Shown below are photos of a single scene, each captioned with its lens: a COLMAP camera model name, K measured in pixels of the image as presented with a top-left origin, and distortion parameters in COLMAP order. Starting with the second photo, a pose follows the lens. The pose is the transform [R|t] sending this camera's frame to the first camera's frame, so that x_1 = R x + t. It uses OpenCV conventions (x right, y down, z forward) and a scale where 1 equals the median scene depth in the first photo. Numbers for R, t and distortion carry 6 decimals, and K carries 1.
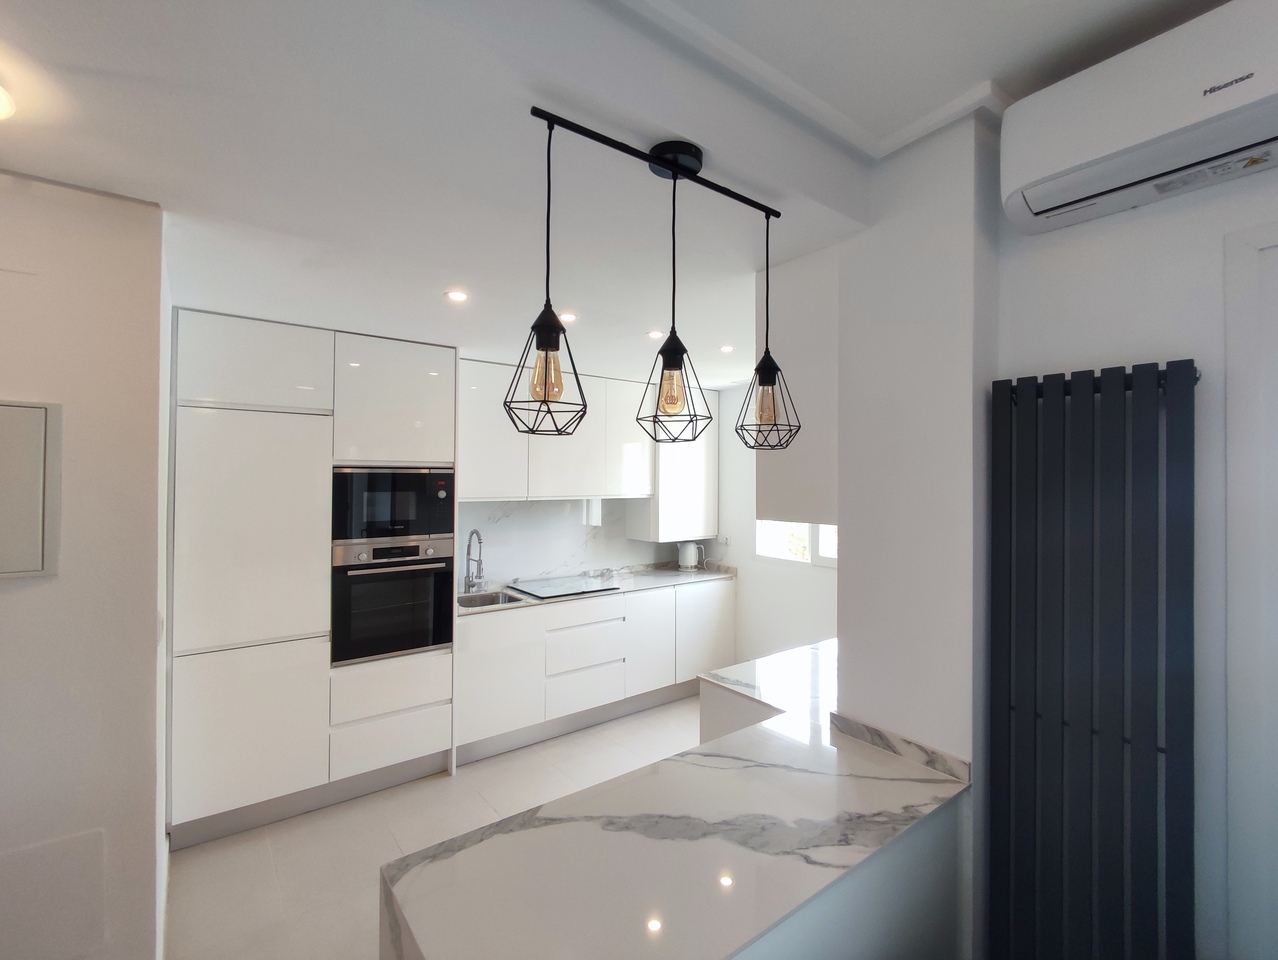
lens RADIAL K [[584.0, 0, 647.2], [0, 584.0, 474.6], [0, 0, 1]] dist [-0.000446, -0.000179]
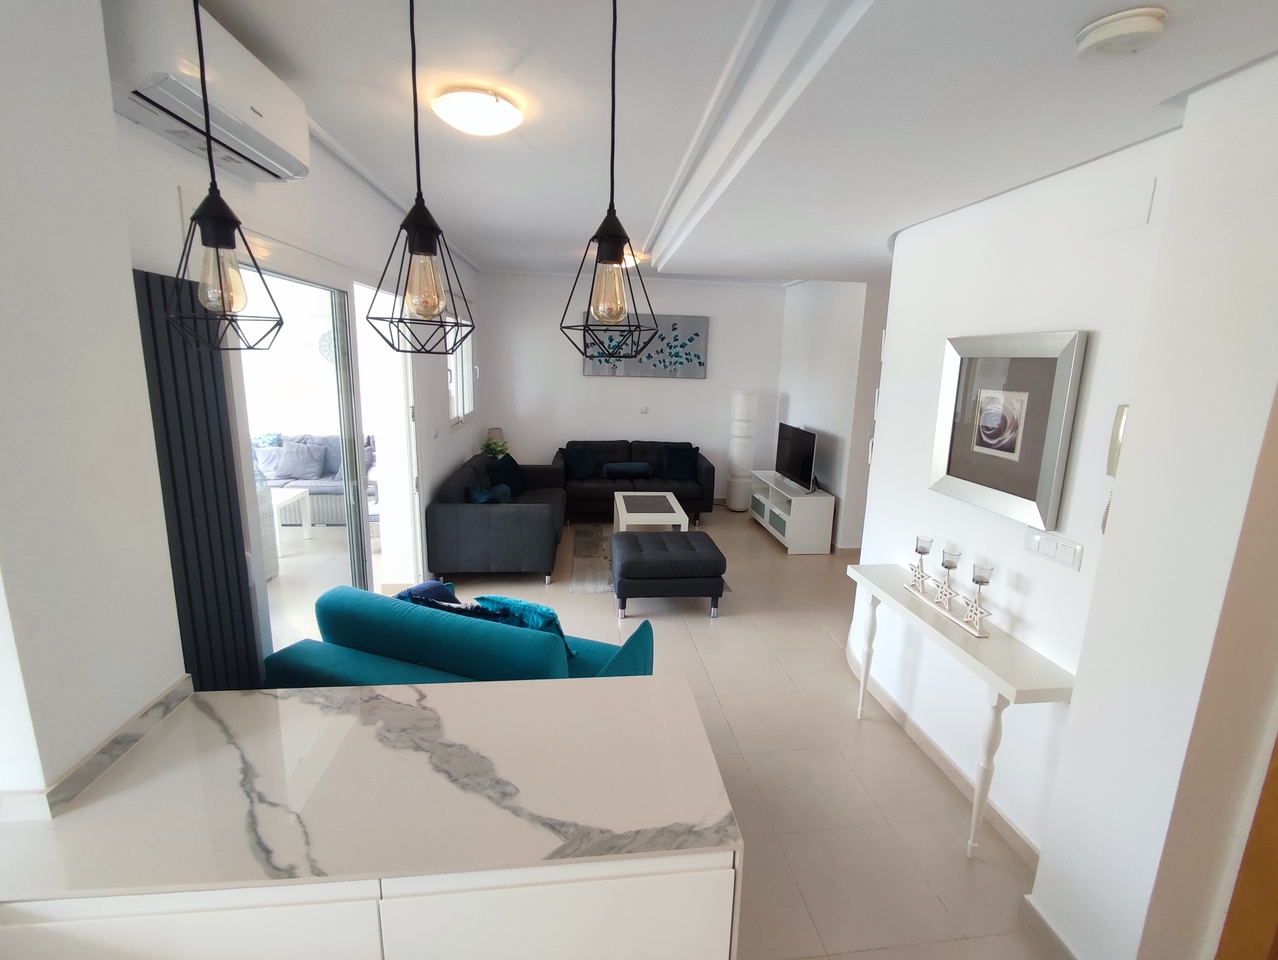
lens RADIAL K [[584.0, 0, 647.2], [0, 584.0, 474.6], [0, 0, 1]] dist [-0.000446, -0.000179]
pose [[-0.856989, -0.131705, 0.498220, -0.482234], [-0.035193, 0.979490, 0.198394, -0.049125], [-0.514131, 0.152488, -0.844048, 1.204264]]
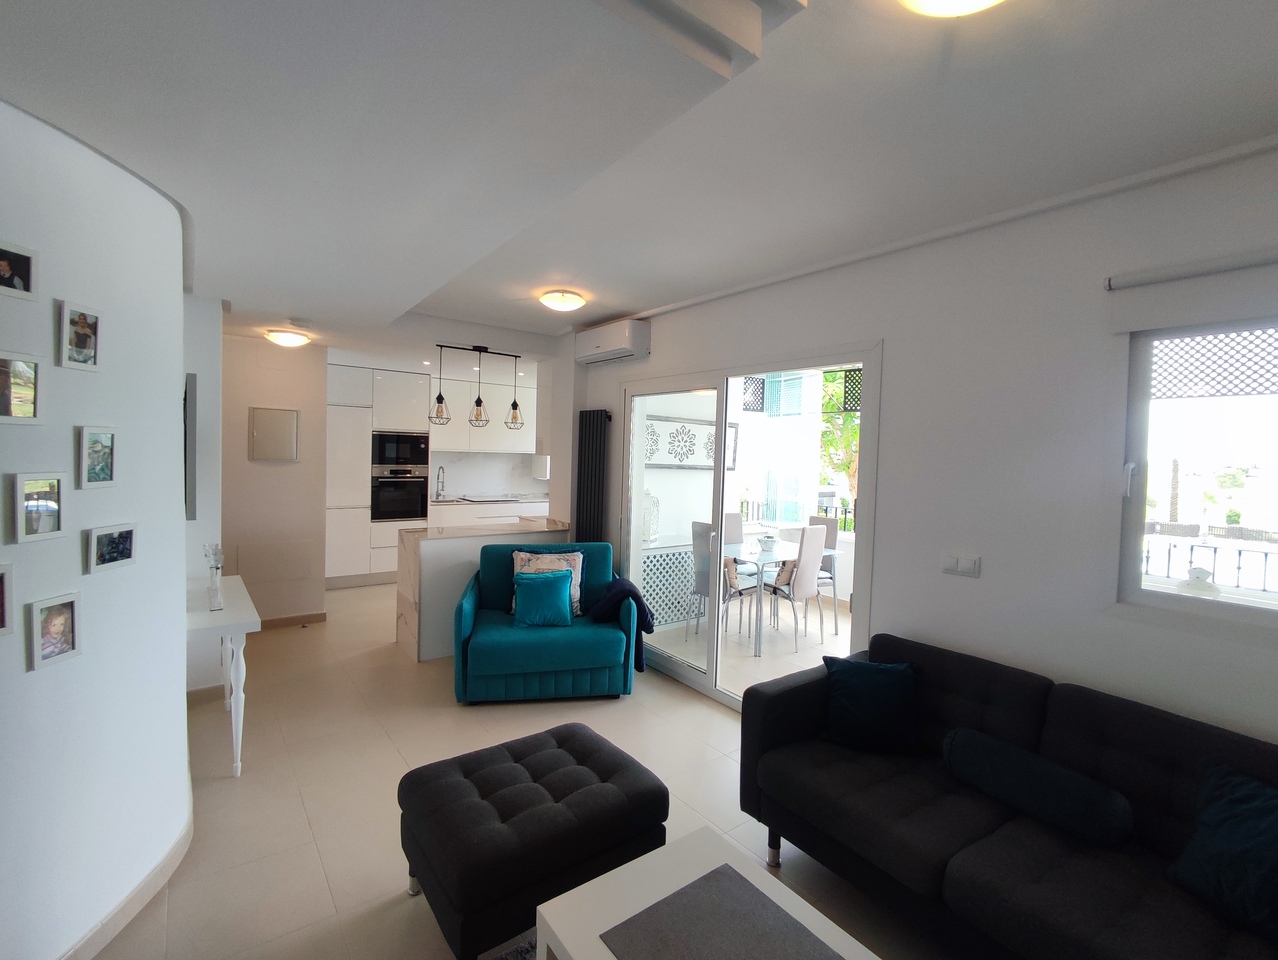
lens RADIAL K [[584.0, 0, 647.2], [0, 584.0, 474.6], [0, 0, 1]] dist [-0.000446, -0.000179]
pose [[0.999543, 0.029920, -0.004220, 0.888060], [-0.029728, 0.998760, 0.039940, 0.052722], [0.005410, -0.039796, 0.999193, -2.088325]]
